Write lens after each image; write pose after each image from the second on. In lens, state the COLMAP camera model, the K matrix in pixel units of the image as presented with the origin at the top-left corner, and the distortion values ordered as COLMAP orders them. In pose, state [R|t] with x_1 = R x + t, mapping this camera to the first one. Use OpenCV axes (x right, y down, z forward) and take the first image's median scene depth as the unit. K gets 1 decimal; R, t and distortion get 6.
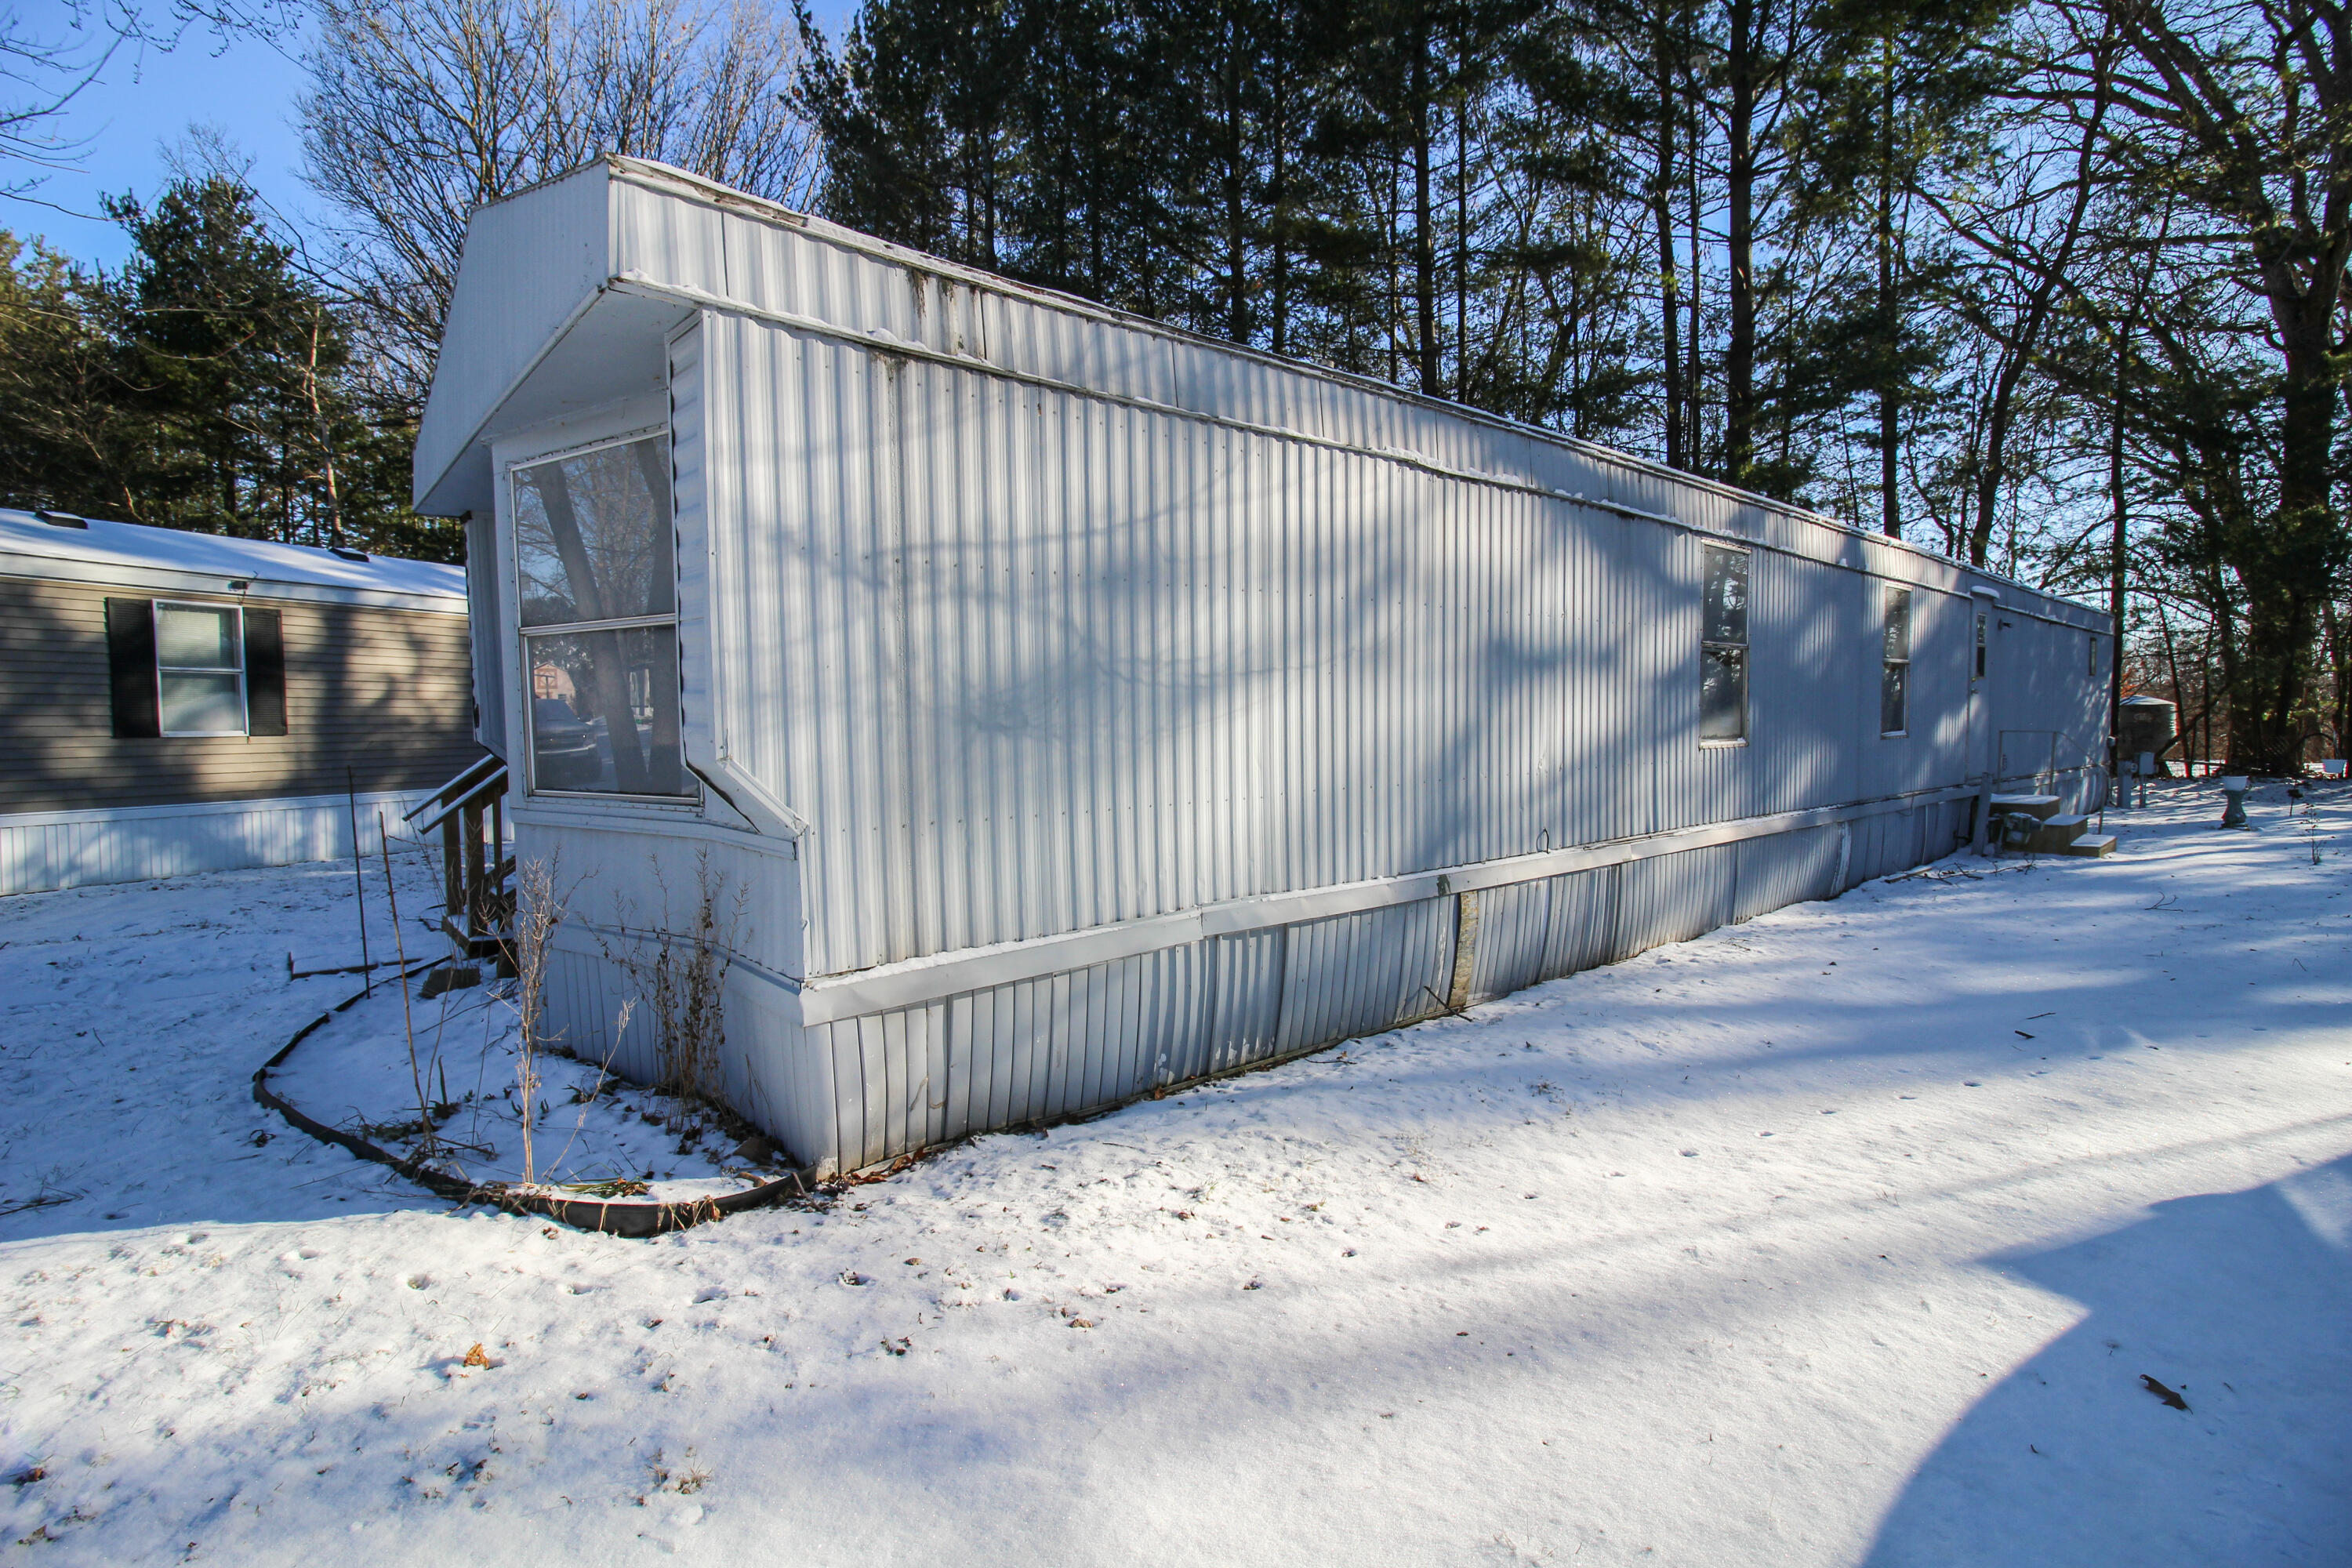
lens RADIAL K [[1094.5, 0, 1171.9], [0, 1094.5, 788.0], [0, 0, 1]] dist [0.000519, -0.011689]
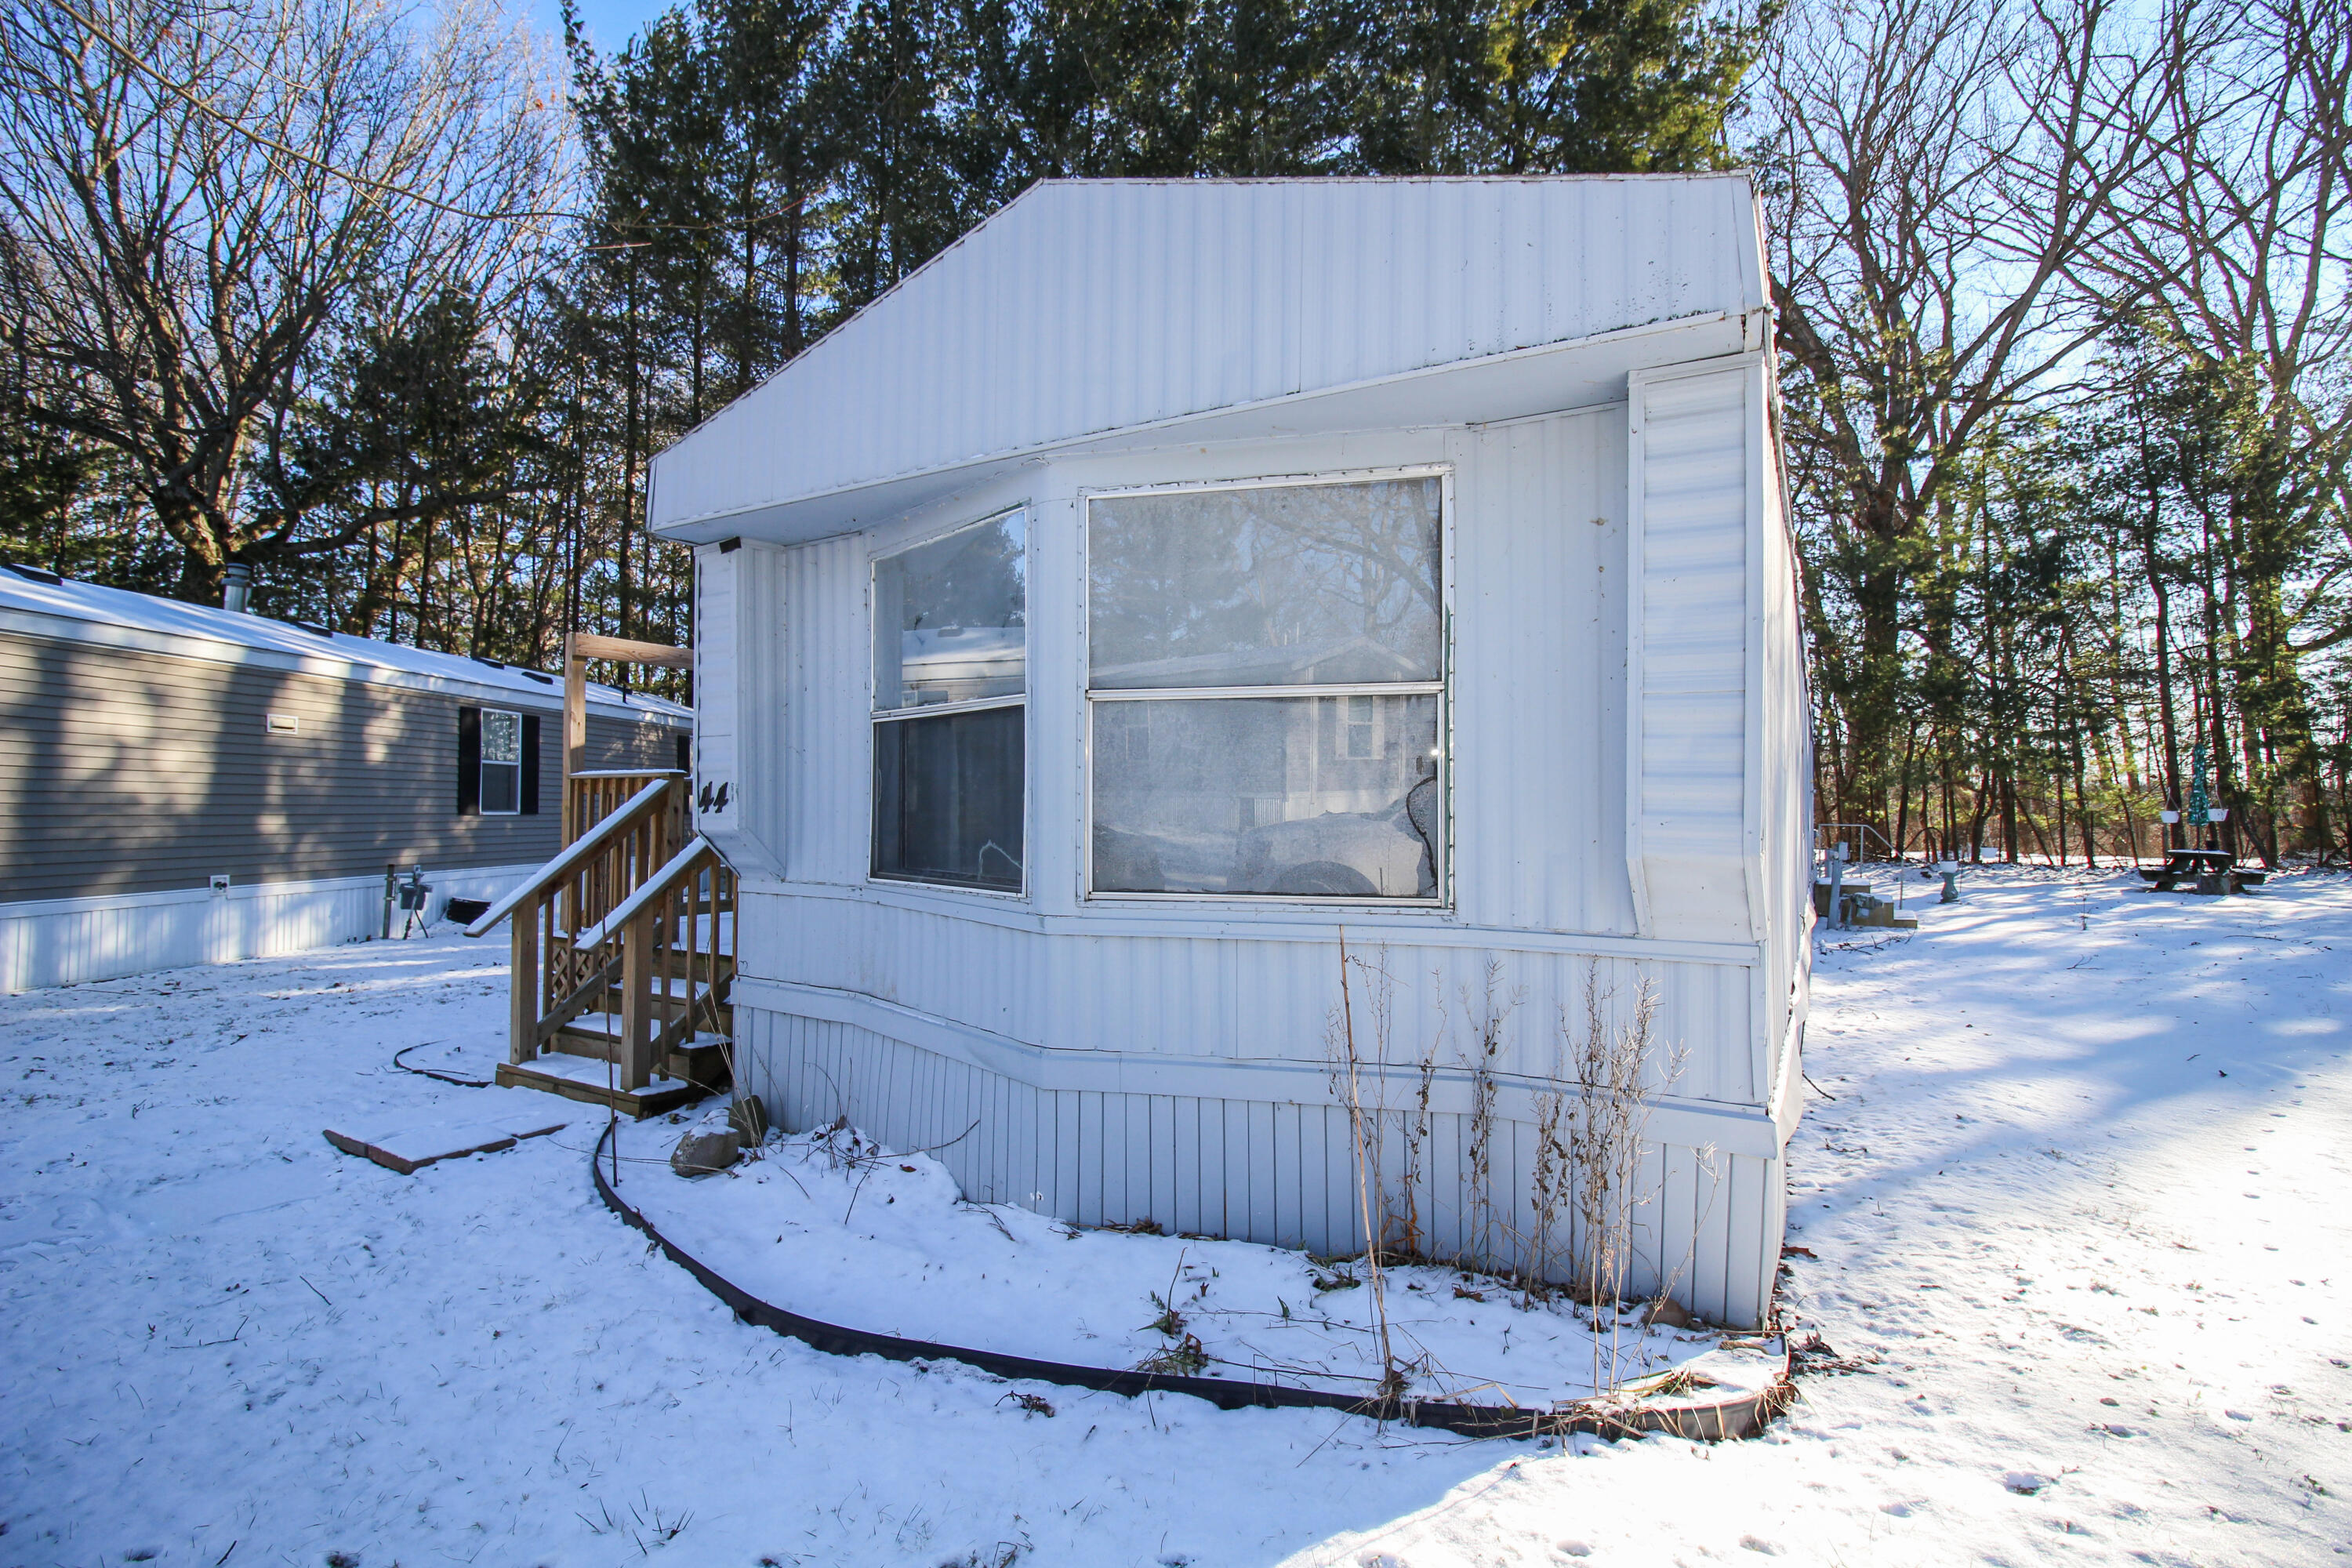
lens RADIAL K [[1094.5, 0, 1180.2], [0, 1094.5, 785.7], [0, 0, 1]] dist [0.000519, -0.011689]
pose [[0.945944, 0.016030, 0.323934, -0.276523], [0.010869, 0.996650, -0.081059, -0.003840], [-0.324148, 0.080198, 0.942601, 0.077862]]
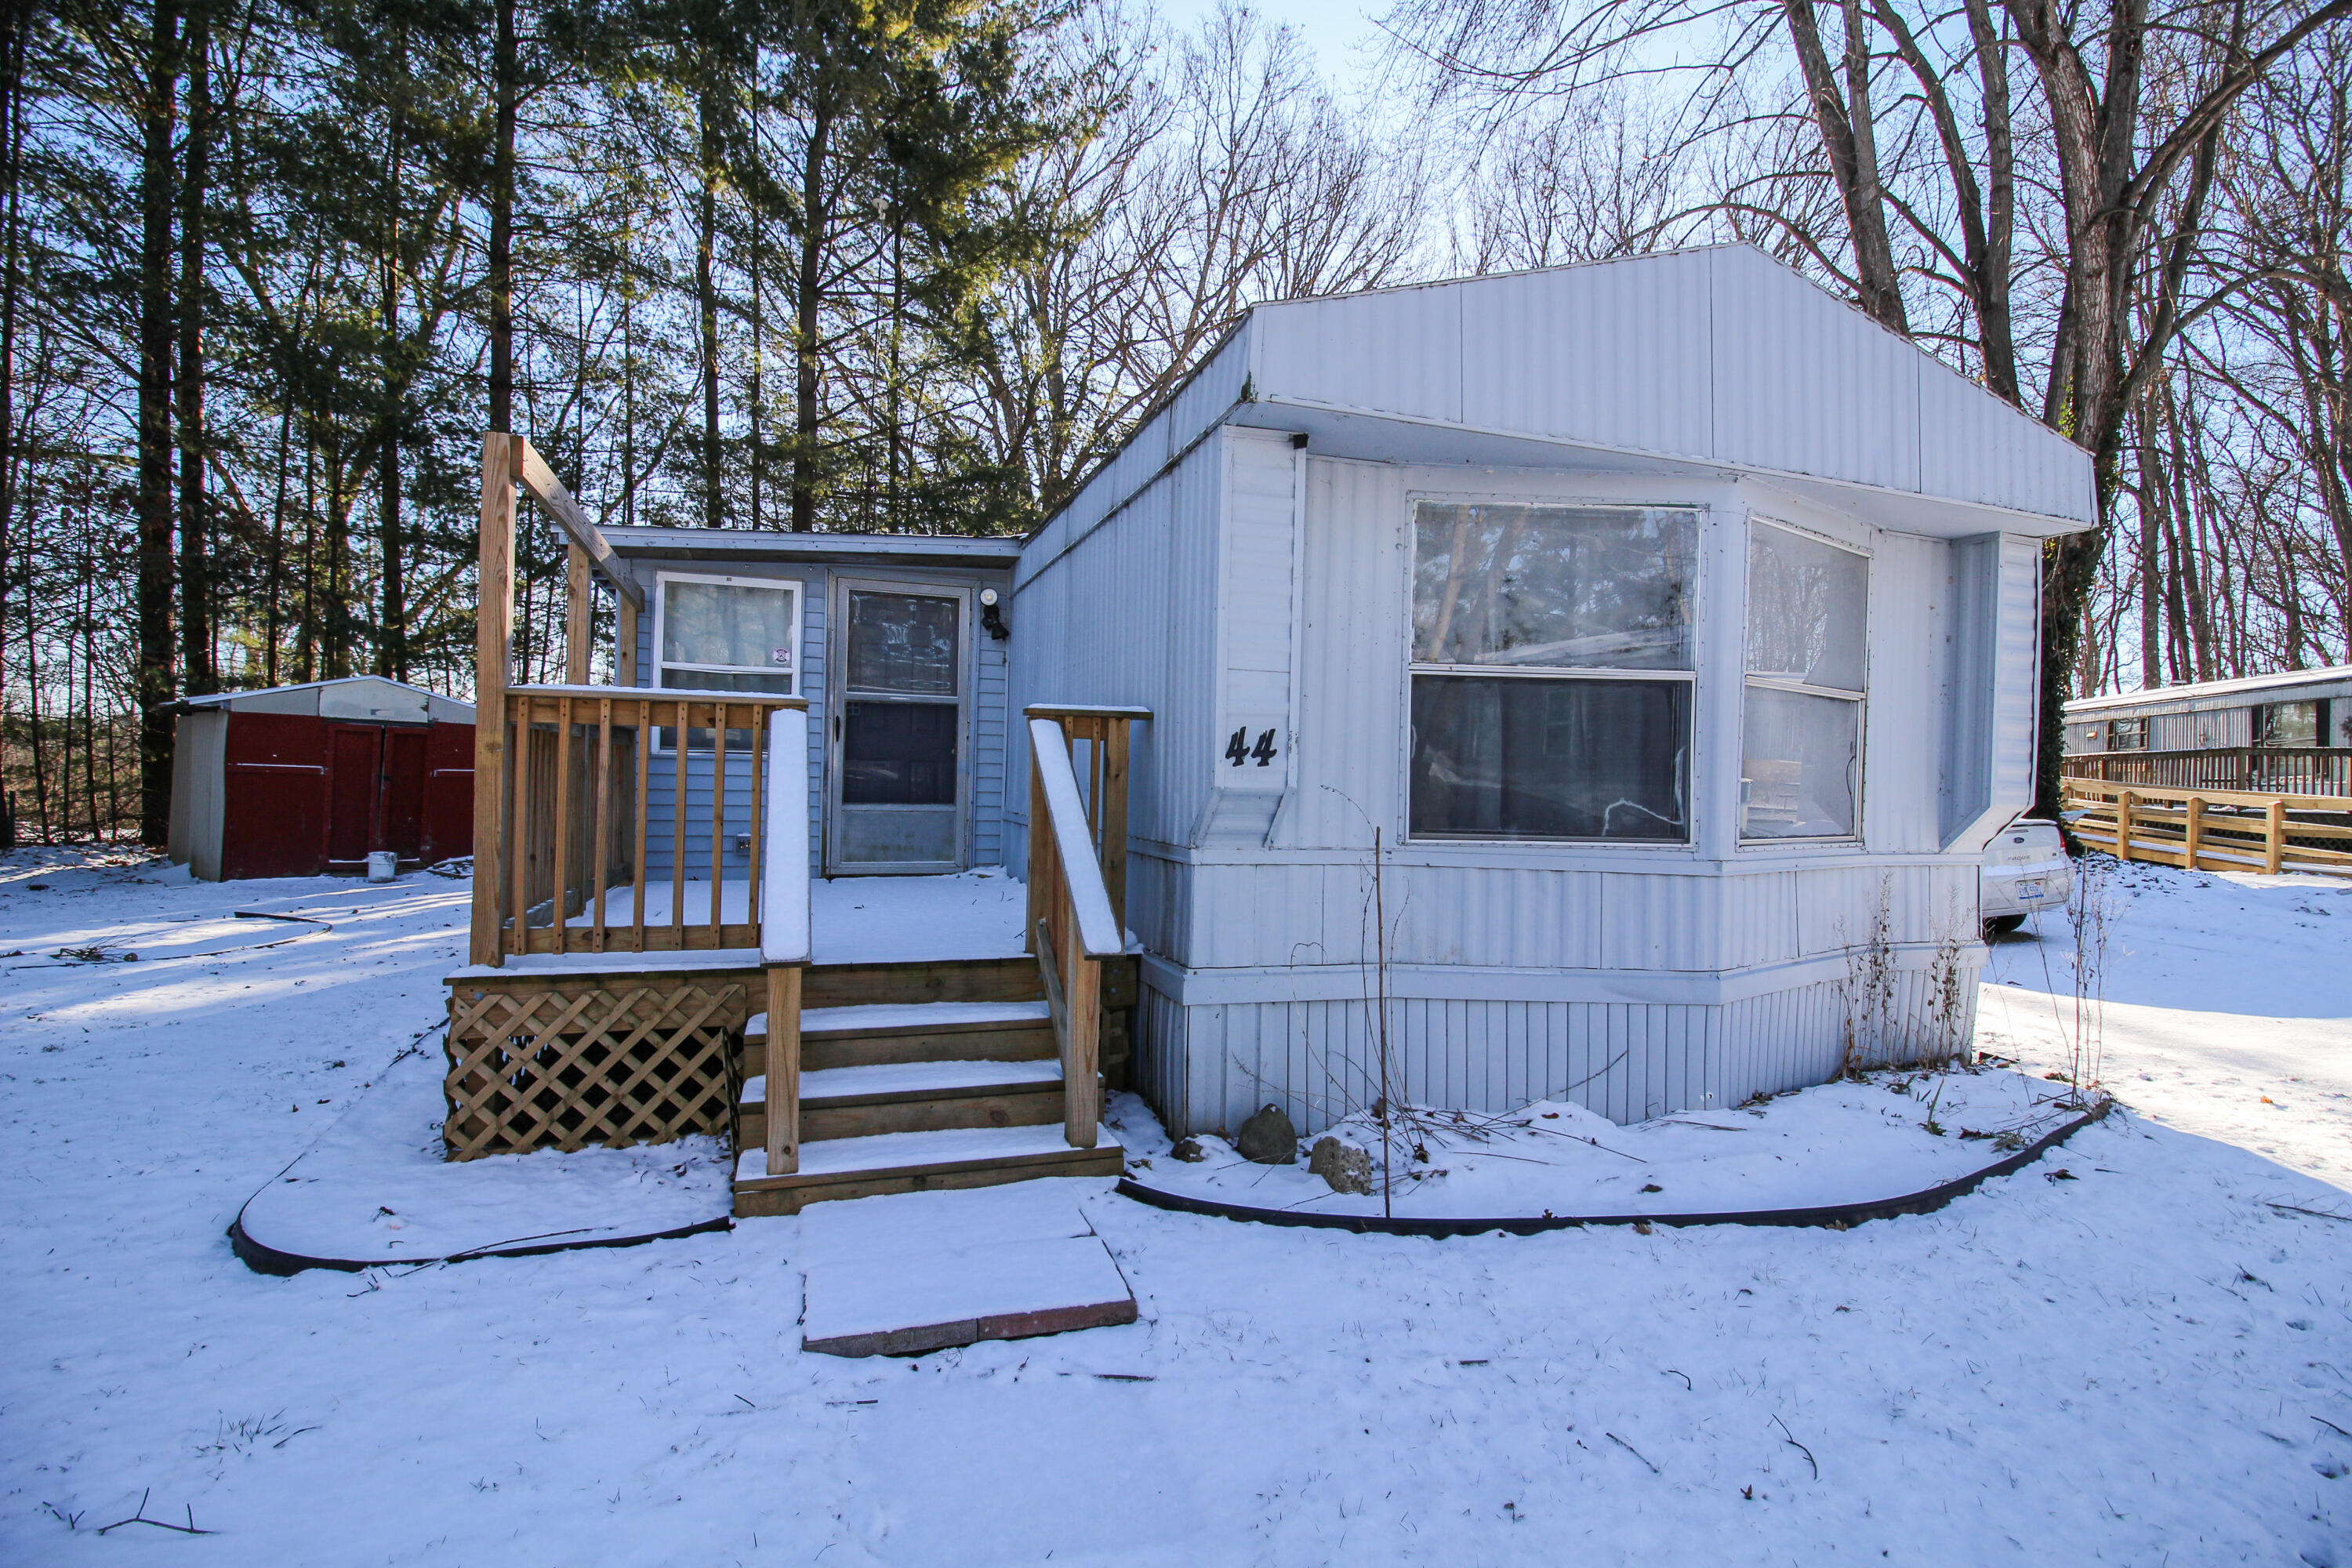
lens RADIAL K [[1094.5, 0, 1178.7], [0, 1094.5, 781.3], [0, 0, 1]] dist [0.000519, -0.011689]
pose [[0.358046, 0.011650, 0.933631, -0.592830], [0.033495, 0.999118, -0.025312, -0.015348], [-0.933103, 0.040335, 0.357340, 0.391714]]
